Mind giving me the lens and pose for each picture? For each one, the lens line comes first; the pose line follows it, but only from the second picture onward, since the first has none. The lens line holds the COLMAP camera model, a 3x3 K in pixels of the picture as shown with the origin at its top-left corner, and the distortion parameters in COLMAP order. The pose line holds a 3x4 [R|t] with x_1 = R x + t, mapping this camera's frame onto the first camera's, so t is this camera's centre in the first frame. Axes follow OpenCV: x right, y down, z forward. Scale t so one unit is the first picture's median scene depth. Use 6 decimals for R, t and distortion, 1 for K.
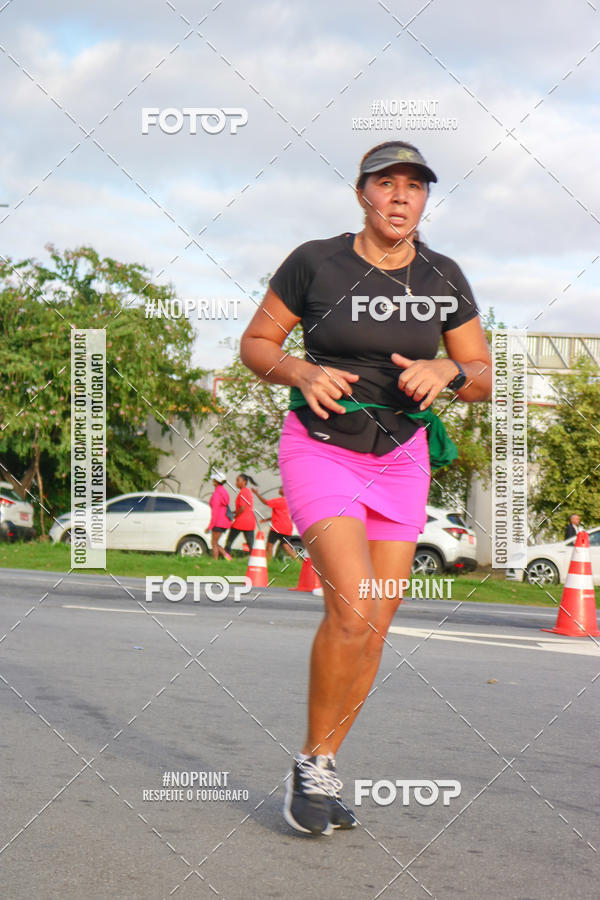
lens RADIAL K [[2159.2, 0, 296.9], [0, 2159.2, 448.5], [0, 0, 1]] dist [0.128495, -0.316583]
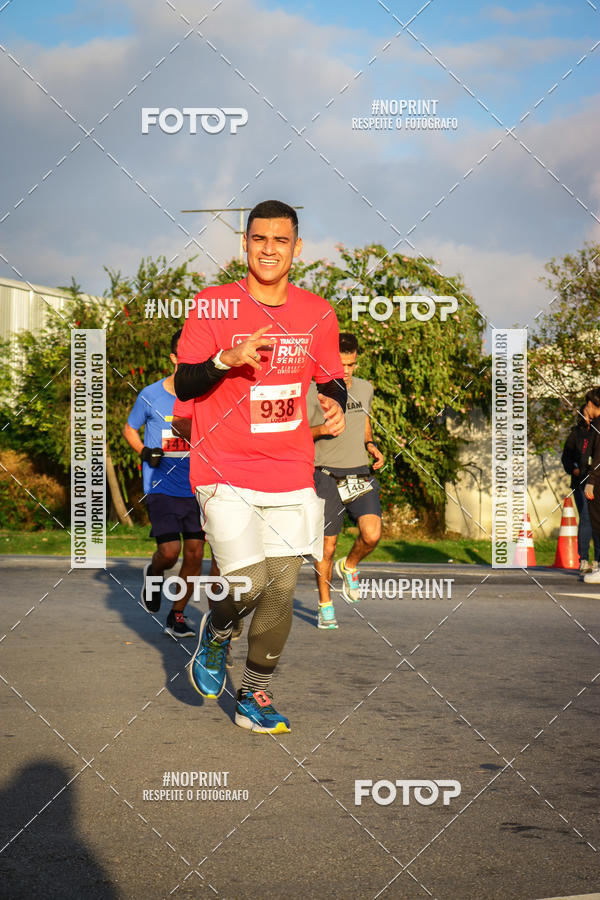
lens RADIAL K [[2391.7, 0, 323.6], [0, 2391.7, 442.1], [0, 0, 1]] dist [0.128253, 0.204469]
pose [[0.984951, -0.054414, -0.164048, 0.060145], [0.055441, 0.998461, 0.001689, -0.002951], [0.163703, -0.010759, 0.986451, -0.125225]]
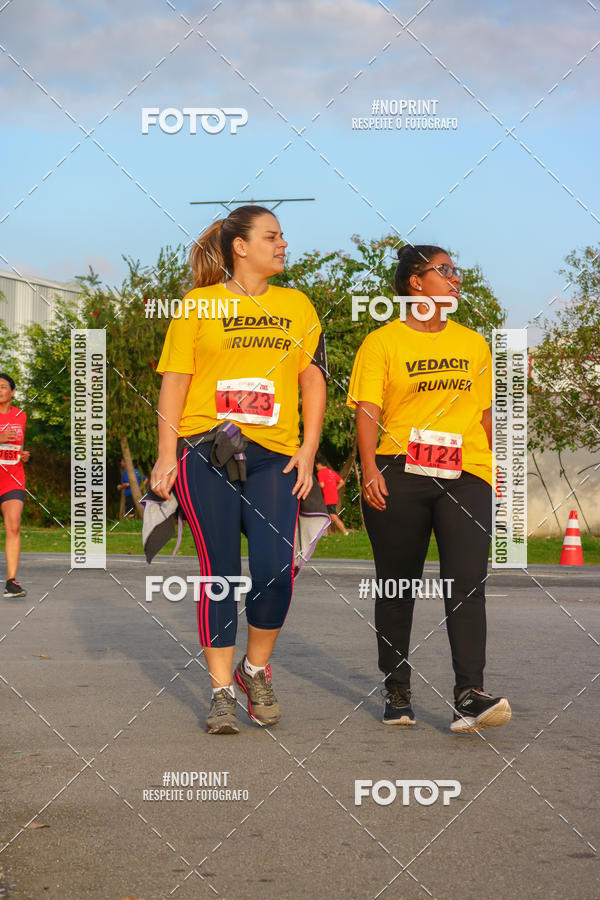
lens RADIAL K [[2256.6, 0, 313.4], [0, 2256.6, 449.7], [0, 0, 1]] dist [0.029786, 0.843107]
pose [[0.988507, -0.052227, -0.141864, 0.010731], [0.053807, 0.998525, 0.007320, -0.003384], [0.141272, -0.014869, 0.989859, -0.048226]]
